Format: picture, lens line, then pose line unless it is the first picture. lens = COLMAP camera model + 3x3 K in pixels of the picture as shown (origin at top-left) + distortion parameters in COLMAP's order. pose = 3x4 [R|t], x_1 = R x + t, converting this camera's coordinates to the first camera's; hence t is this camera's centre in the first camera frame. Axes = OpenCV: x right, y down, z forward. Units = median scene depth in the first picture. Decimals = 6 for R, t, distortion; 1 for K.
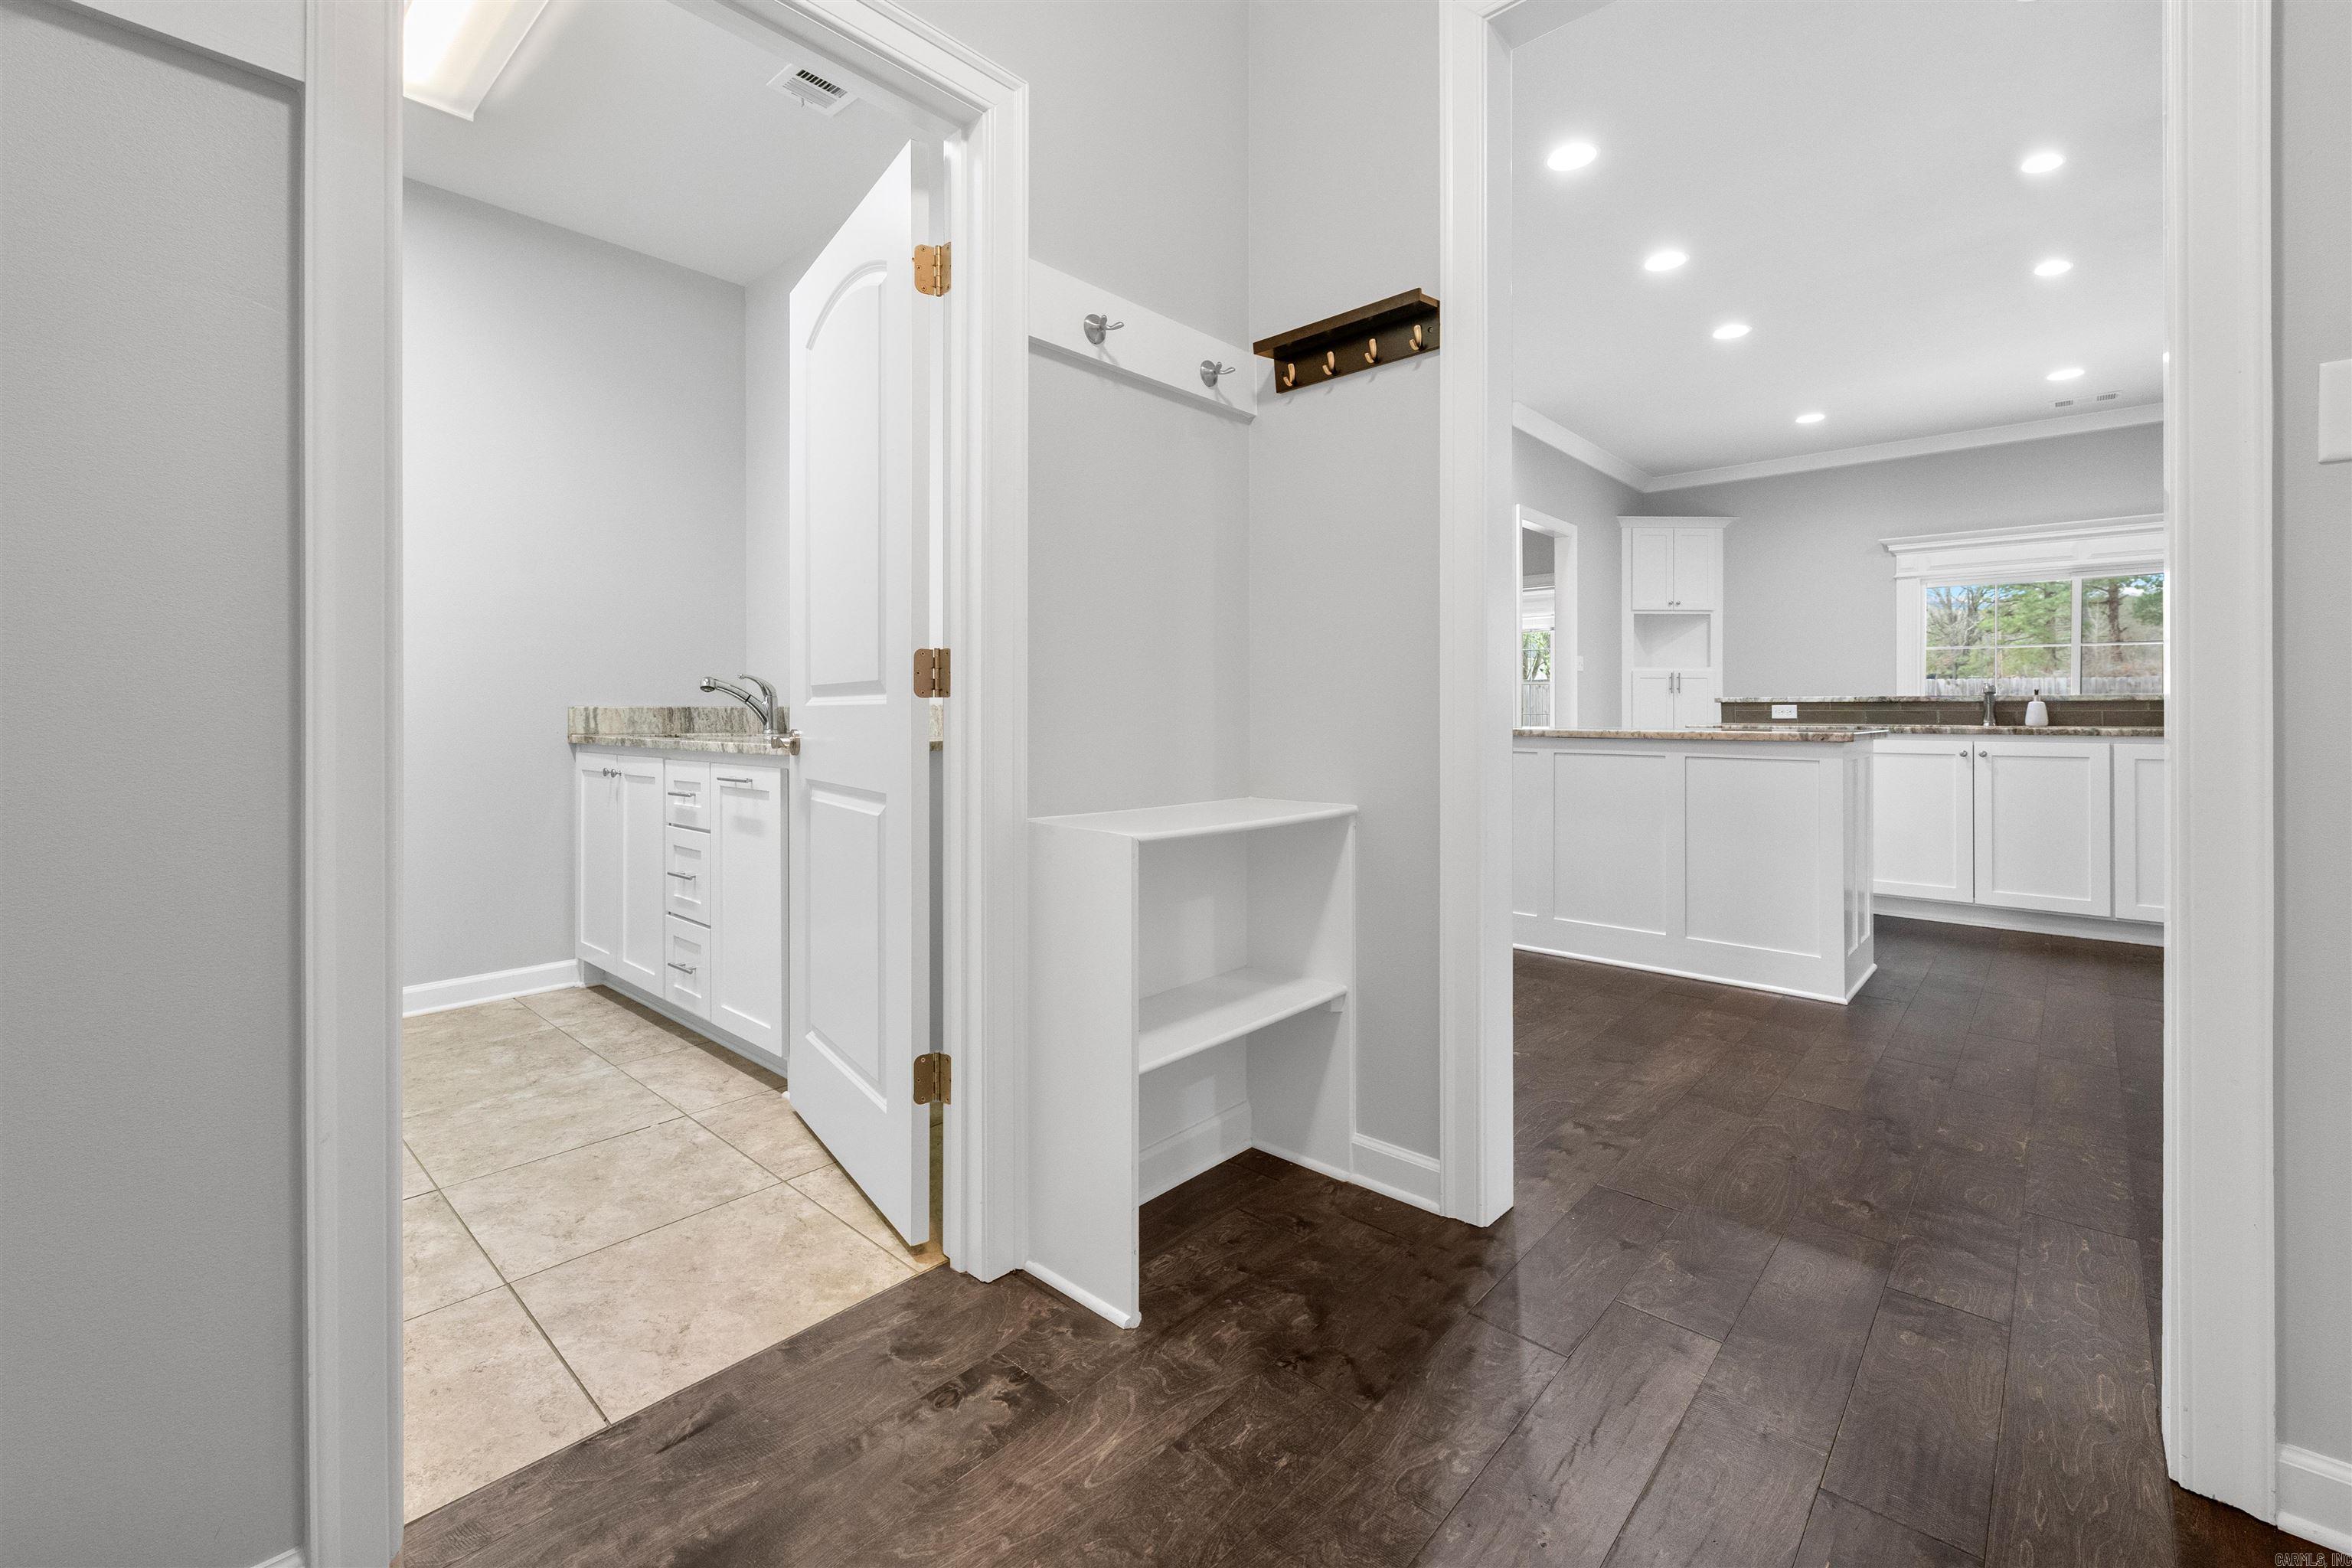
lens RADIAL K [[978.3, 0, 1159.9], [0, 978.3, 712.9], [0, 0, 1]] dist [0.001453, 0.000046]
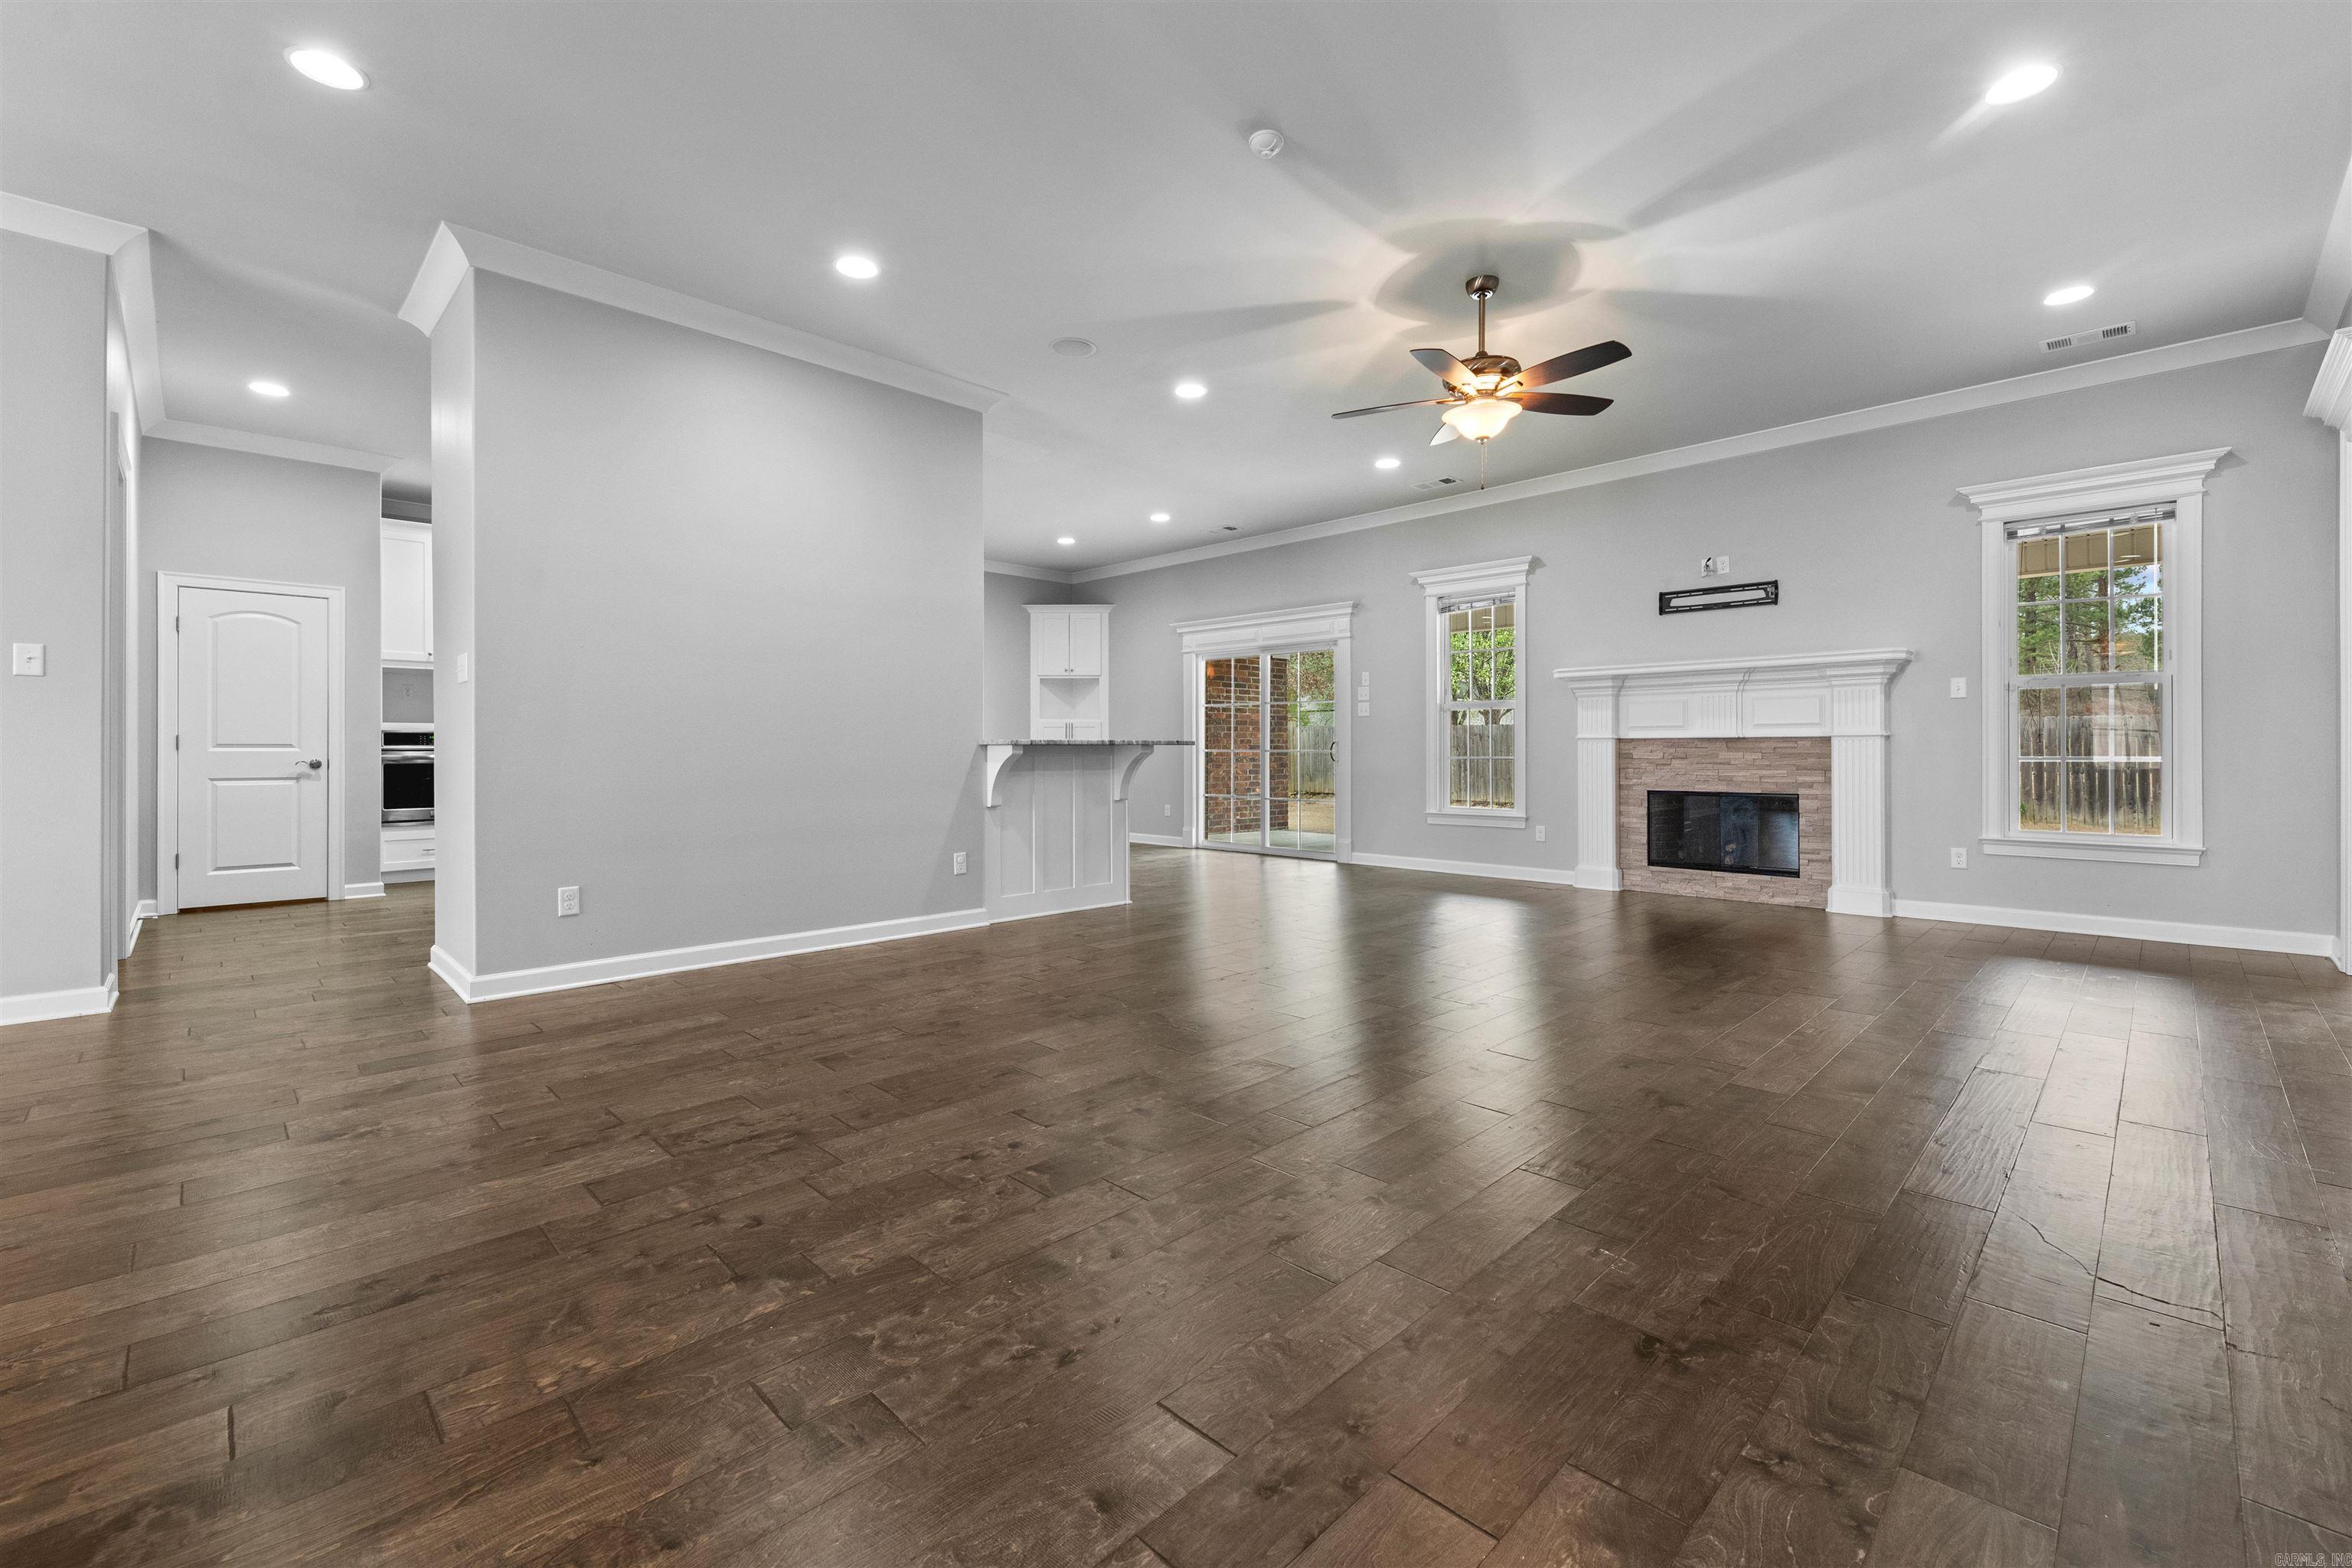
lens RADIAL K [[979.8, 0, 1157.8], [0, 979.8, 744.2], [0, 0, 1]] dist [0.000979, 0.000250]
pose [[0.998581, -0.001533, -0.053224, 1.094719], [0.001010, 0.999951, -0.009843, 0.000349], [0.053237, 0.009775, 0.998534, -0.473807]]
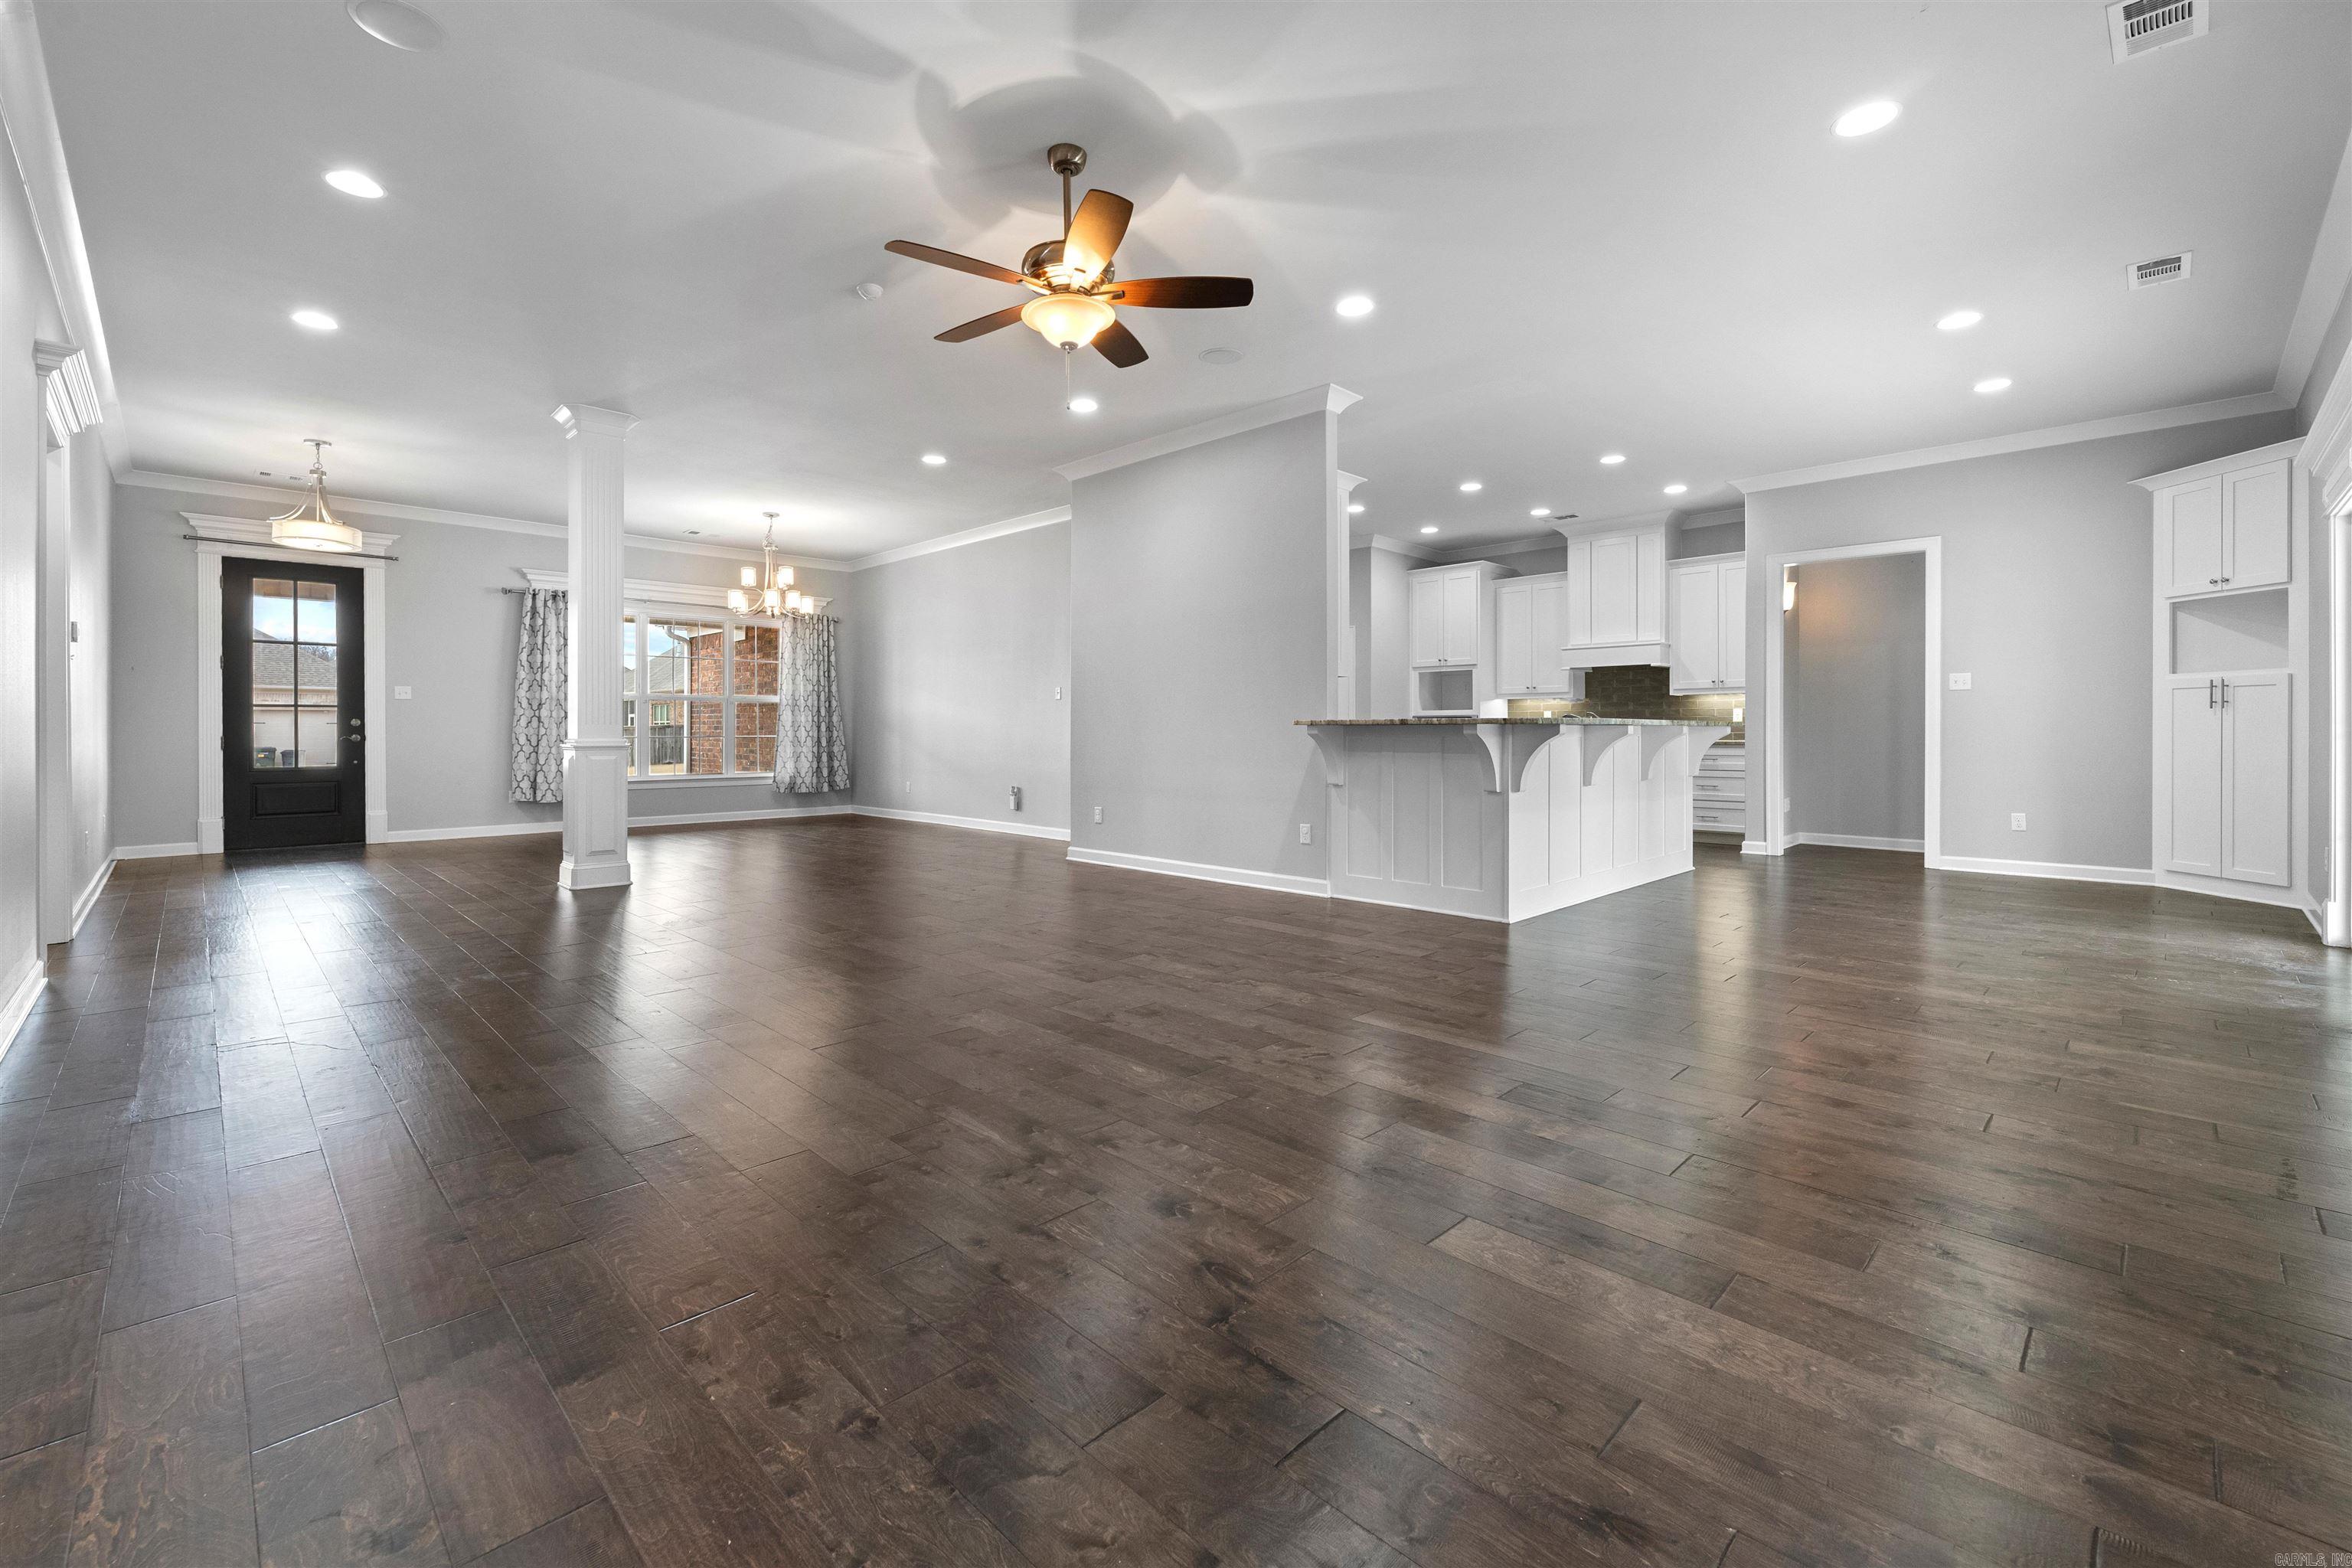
lens RADIAL K [[979.8, 0, 1157.8], [0, 979.8, 744.2], [0, 0, 1]] dist [0.000979, 0.000250]
pose [[-0.043170, 0.013132, -0.998981, 1.945400], [-0.003139, 0.999907, 0.013280, -0.002135], [0.999063, 0.003709, -0.043124, 0.406112]]
